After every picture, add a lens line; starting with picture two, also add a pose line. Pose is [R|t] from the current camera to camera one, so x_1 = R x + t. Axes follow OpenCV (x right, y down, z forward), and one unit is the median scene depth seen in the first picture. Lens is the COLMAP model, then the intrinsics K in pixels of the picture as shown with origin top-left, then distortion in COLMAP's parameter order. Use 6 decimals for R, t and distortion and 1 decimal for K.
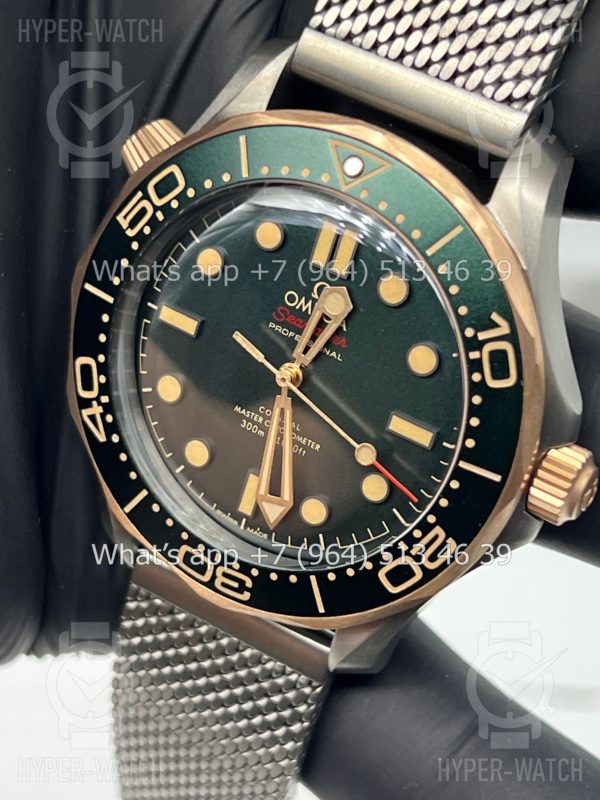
lens RADIAL K [[1890.4, 0, 300.0], [0, 1890.4, 400.0], [0, 0, 1]] dist [0.175914, -0.216682]
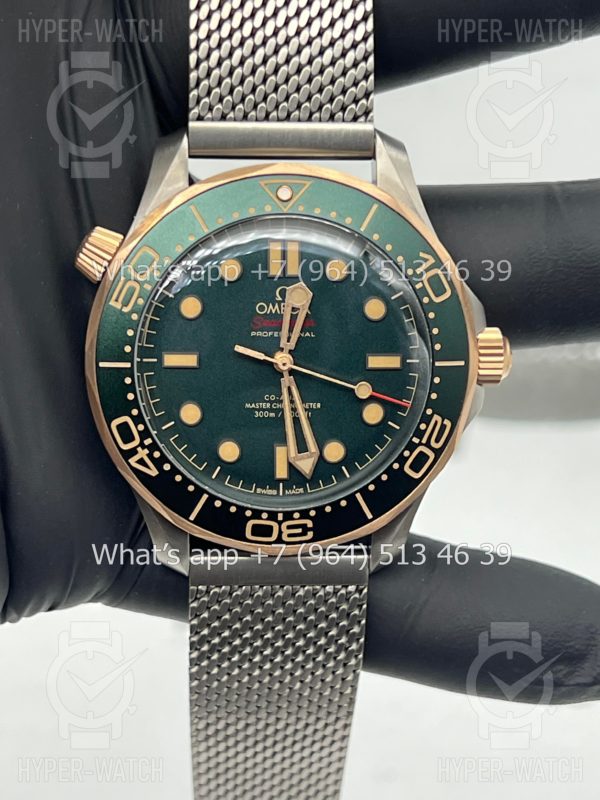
lens RADIAL K [[1890.4, 0, 300.0], [0, 1890.4, 400.0], [0, 0, 1]] dist [0.175914, -0.216682]
pose [[0.820487, -0.360089, 0.444002, -0.589841], [0.408975, 0.912409, -0.015790, 0.036864], [-0.399425, 0.194541, 0.895887, -0.188546]]
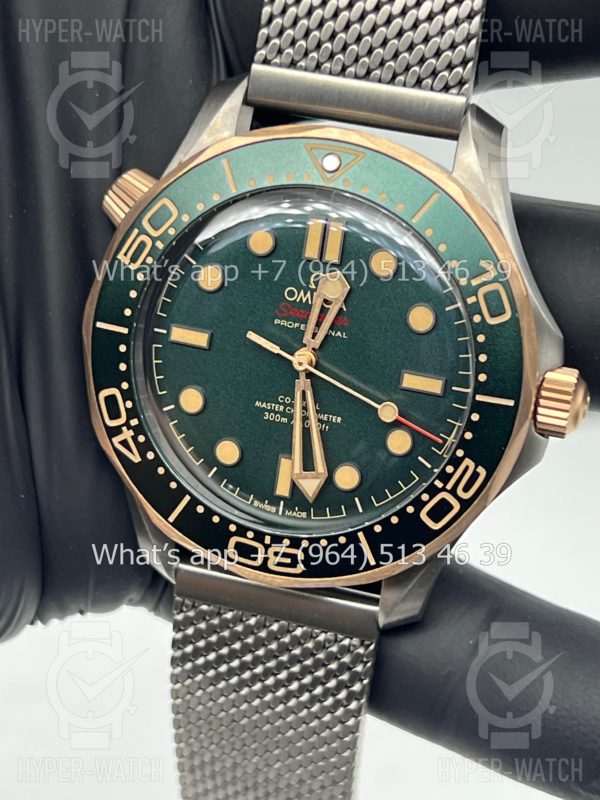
lens RADIAL K [[1883.0, 0, 300.0], [0, 1883.0, 400.0], [0, 0, 1]] dist [0.055990, 0.272577]
pose [[0.965436, -0.190590, 0.177786, -0.207893], [0.209166, 0.973524, -0.092202, 0.110926], [-0.155506, 0.126202, 0.979740, -0.088062]]
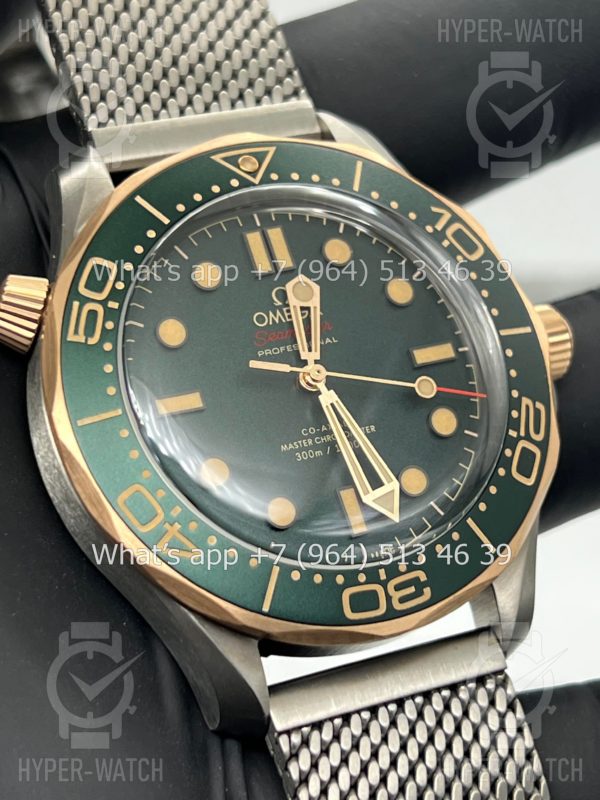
lens RADIAL K [[1883.0, 0, 300.0], [0, 1883.0, 400.0], [0, 0, 1]] dist [0.055990, 0.272577]
pose [[0.539659, -0.298183, 0.787309, -0.759275], [0.686939, 0.696601, -0.207031, 0.187436], [-0.486707, 0.652559, 0.580760, 0.450090]]
